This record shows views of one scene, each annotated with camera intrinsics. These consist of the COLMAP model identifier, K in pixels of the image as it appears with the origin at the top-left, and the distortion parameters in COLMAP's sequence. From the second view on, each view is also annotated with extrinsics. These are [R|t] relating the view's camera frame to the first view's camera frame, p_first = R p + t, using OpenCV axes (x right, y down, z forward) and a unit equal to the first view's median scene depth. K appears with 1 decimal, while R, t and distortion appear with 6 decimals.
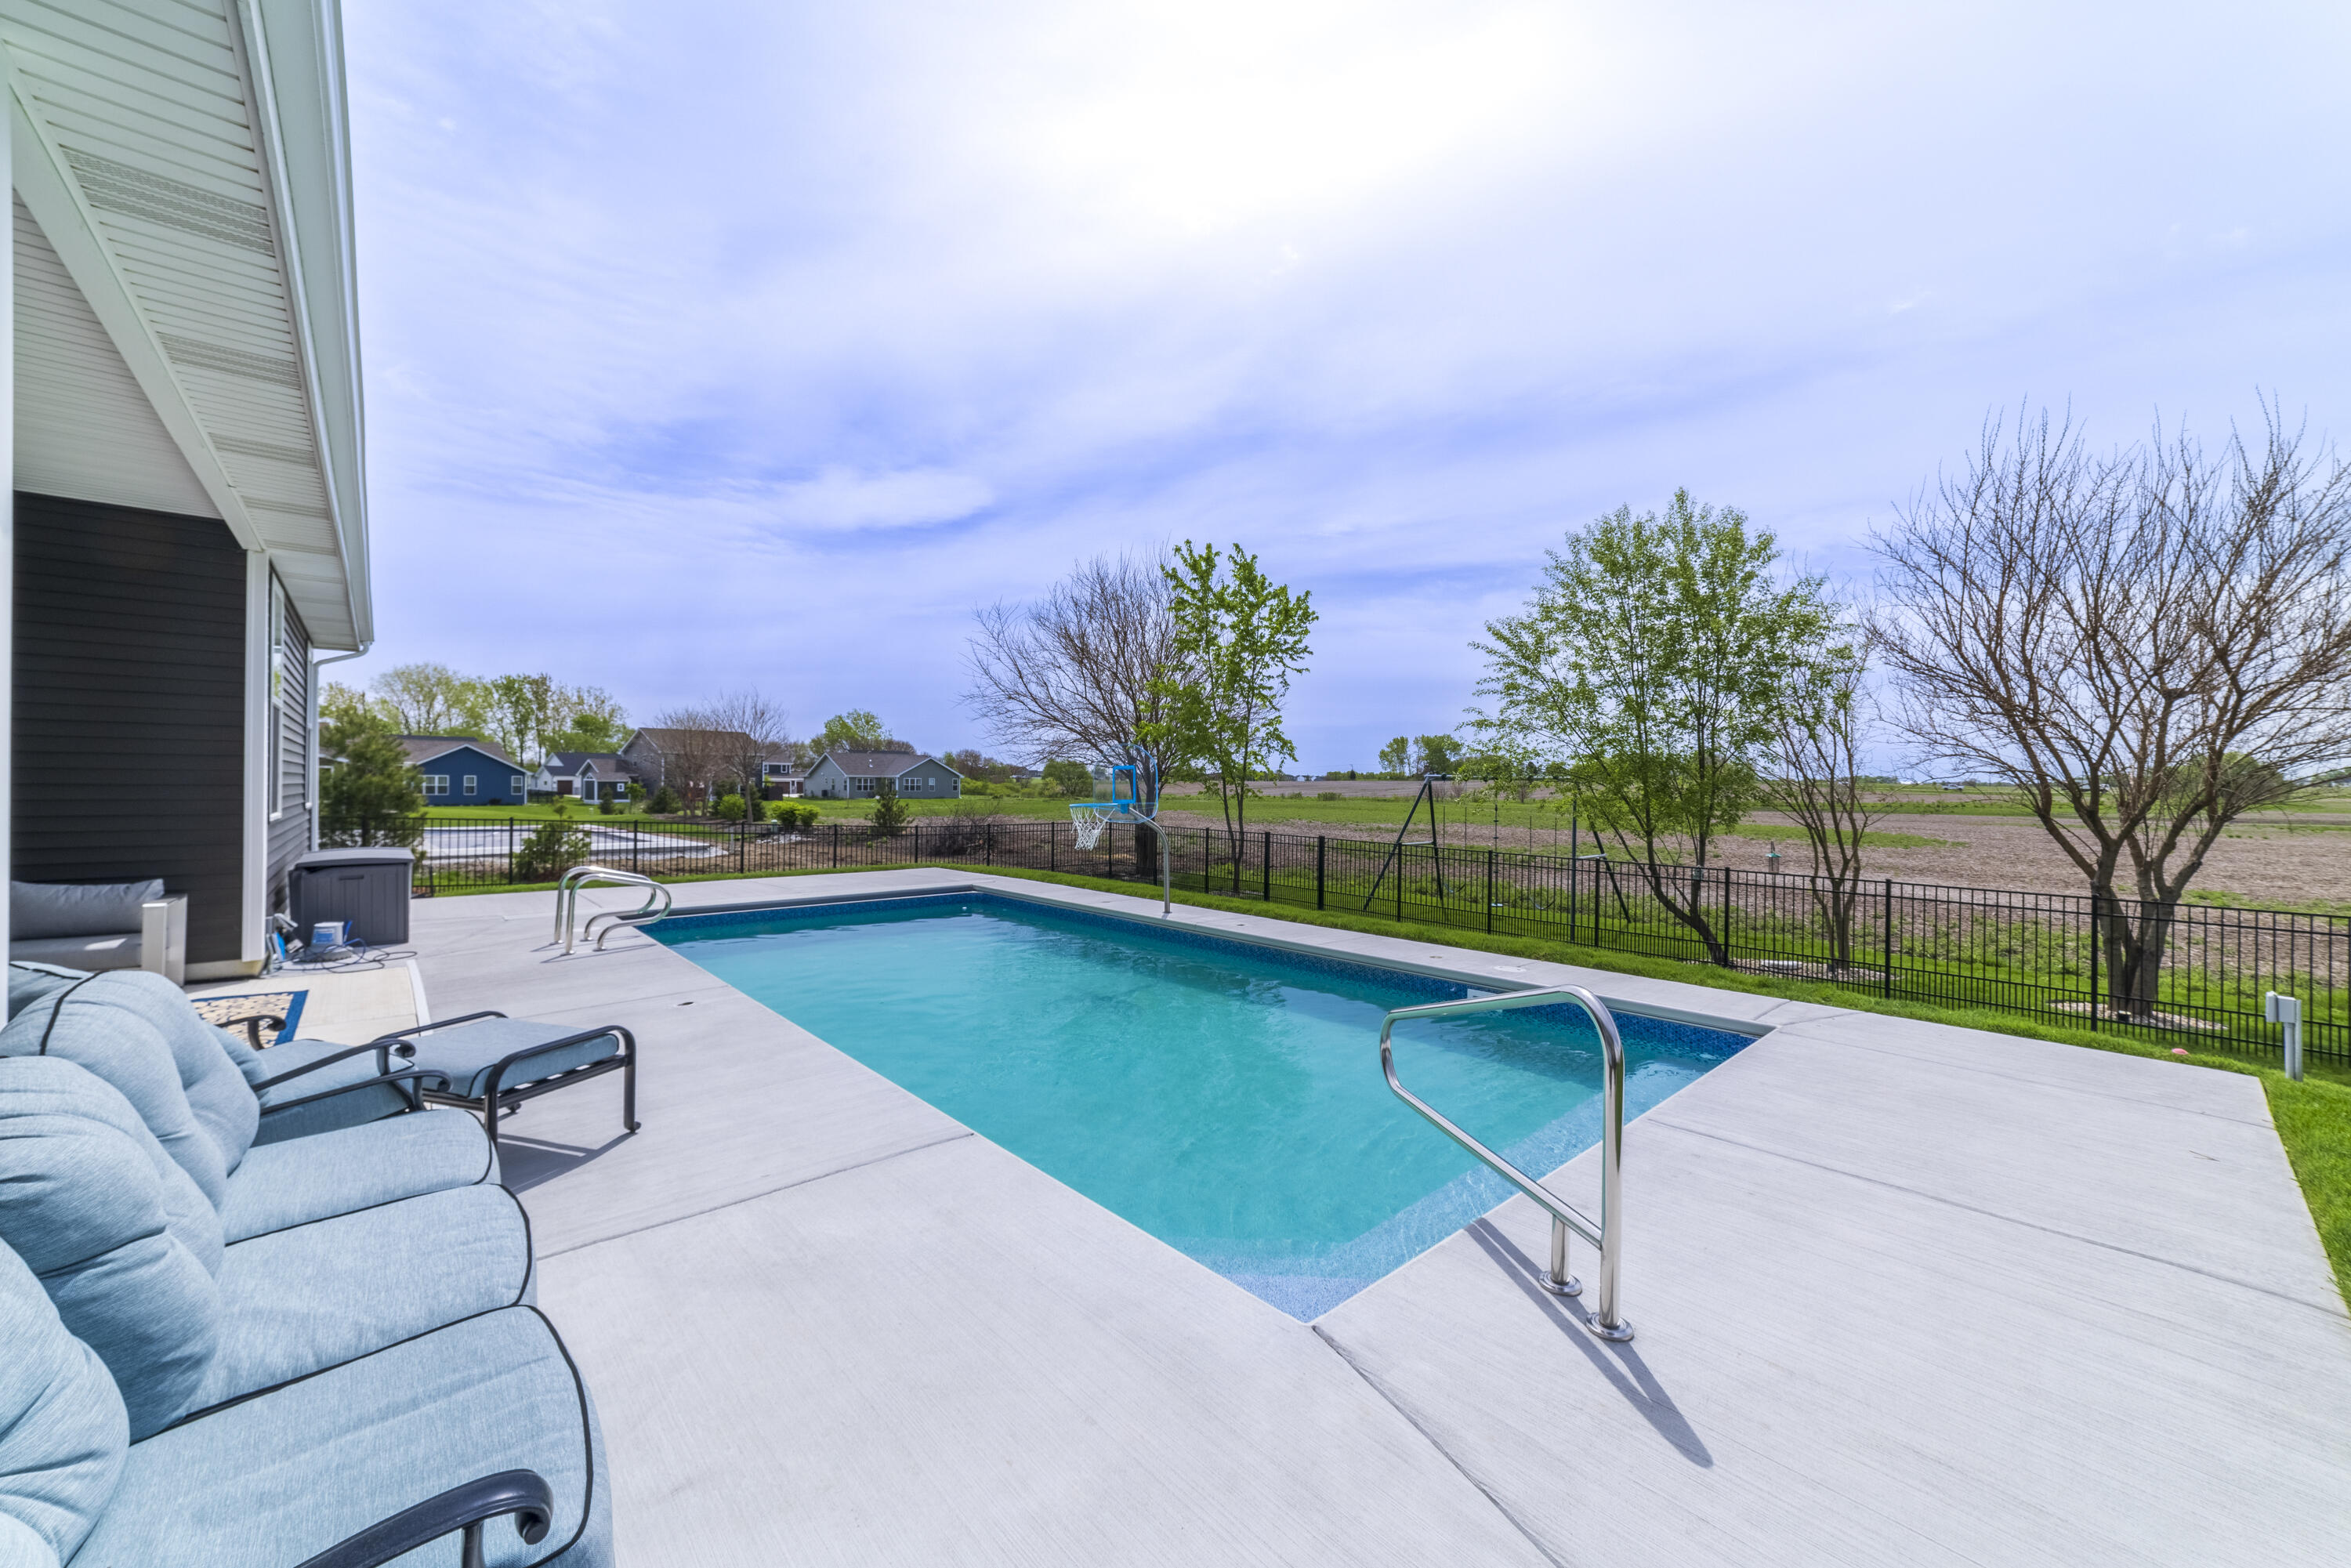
lens RADIAL K [[898.0, 0, 1155.7], [0, 898.0, 791.1], [0, 0, 1]] dist [-0.017276, 0.004878]
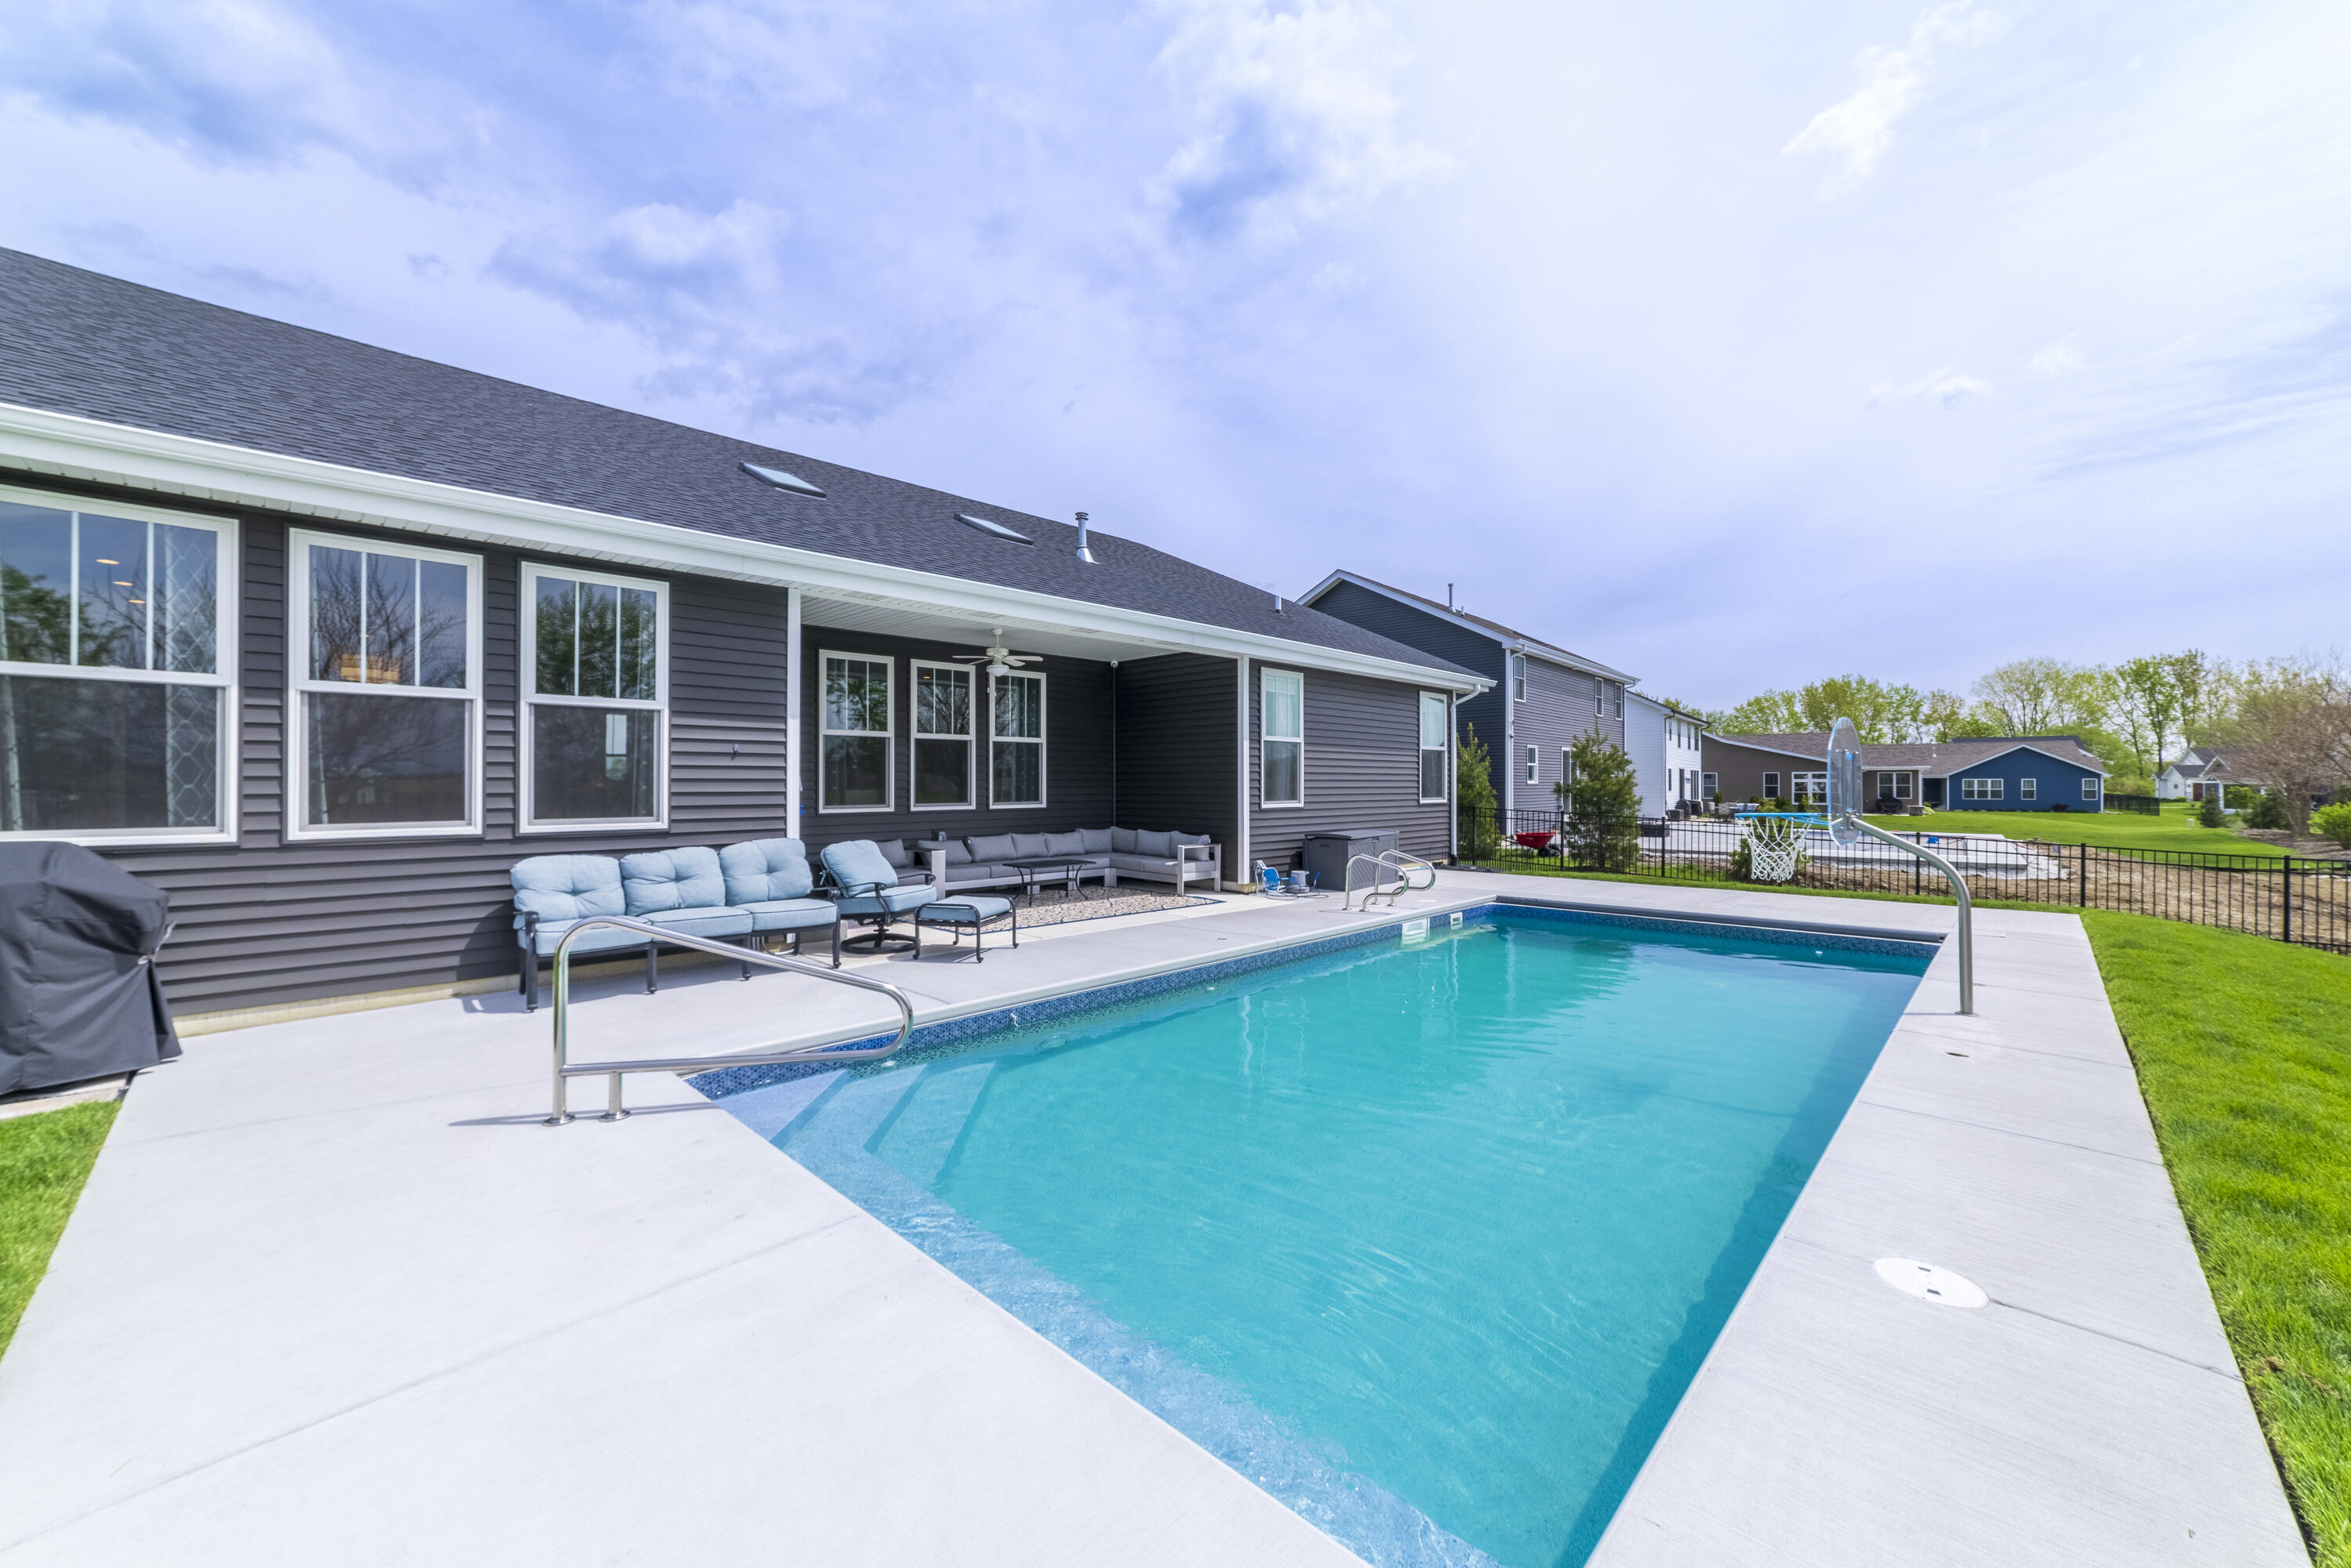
lens RADIAL K [[898.0, 0, 1173.0], [0, 898.0, 783.6], [0, 0, 1]] dist [-0.017276, 0.004878]
pose [[0.051990, -0.009520, -0.998602, 0.261977], [-0.004942, 0.999940, -0.009790, 0.001244], [0.998635, 0.005444, 0.051940, 0.243087]]
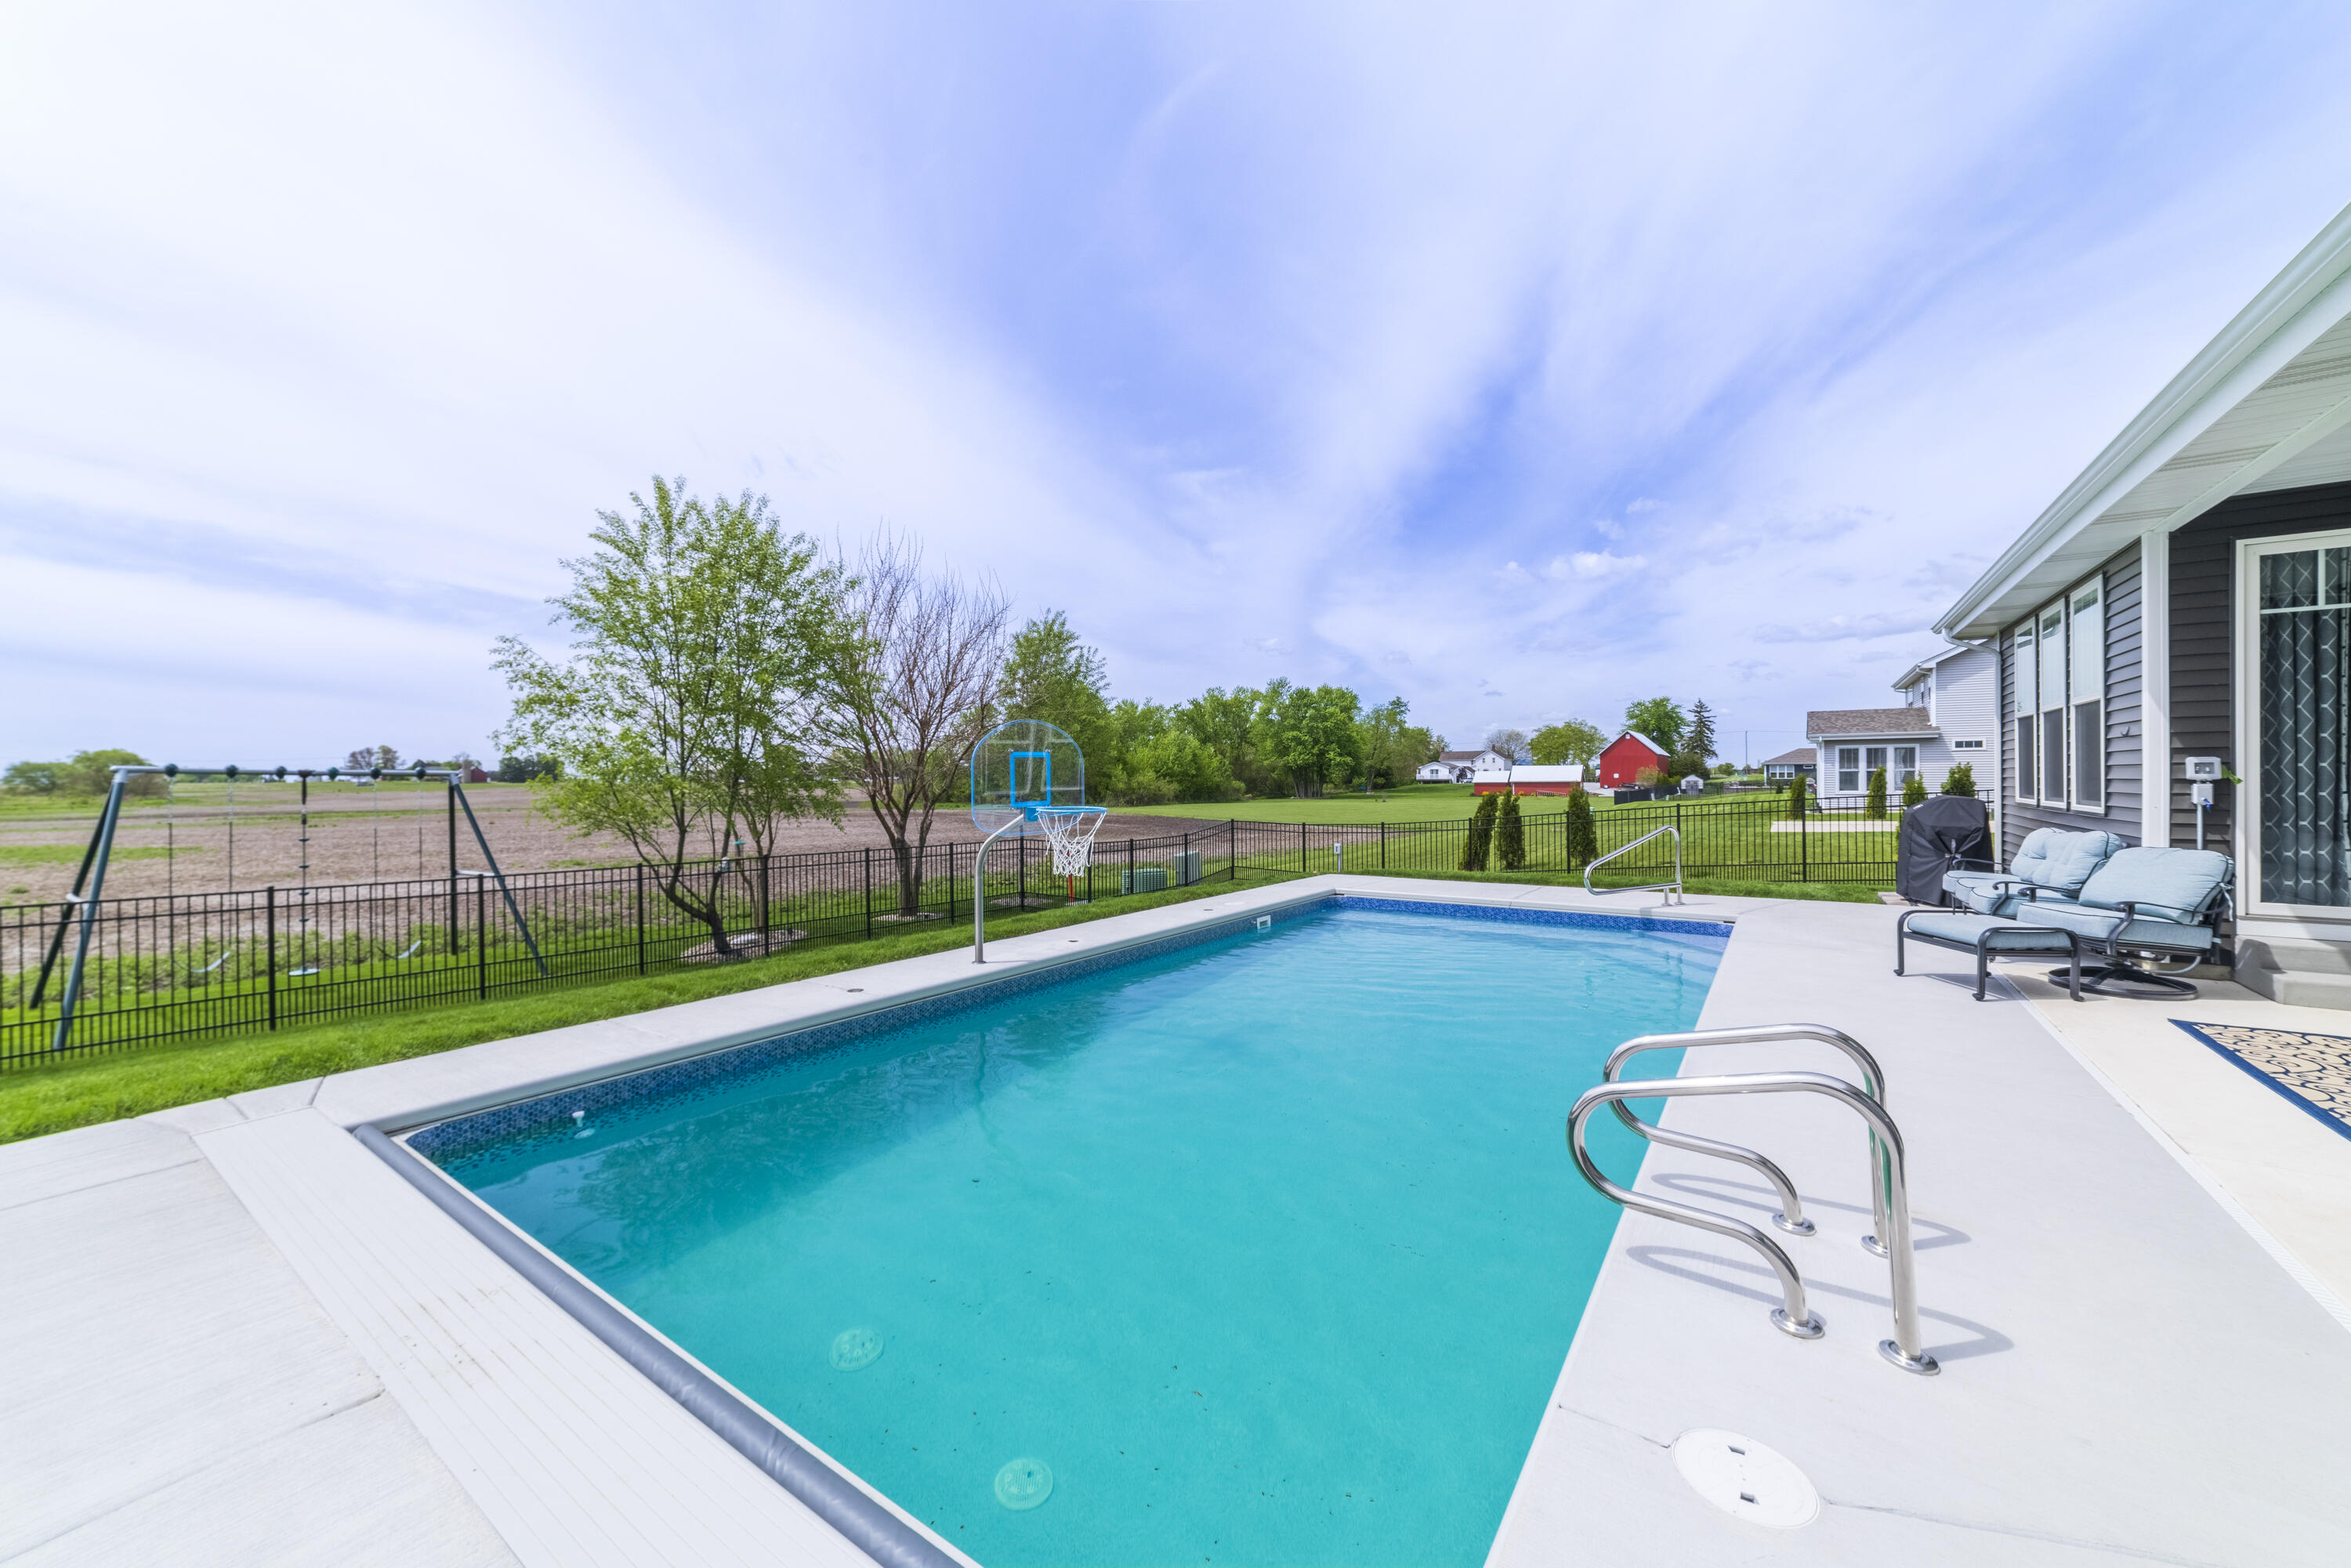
lens RADIAL K [[898.0, 0, 1153.5], [0, 898.0, 783.1], [0, 0, 1]] dist [-0.017276, 0.004878]
pose [[-0.208651, -0.009168, 0.977947, -0.352251], [0.014247, 0.999821, 0.012412, -0.005811], [-0.977886, 0.016523, -0.208483, 0.503127]]
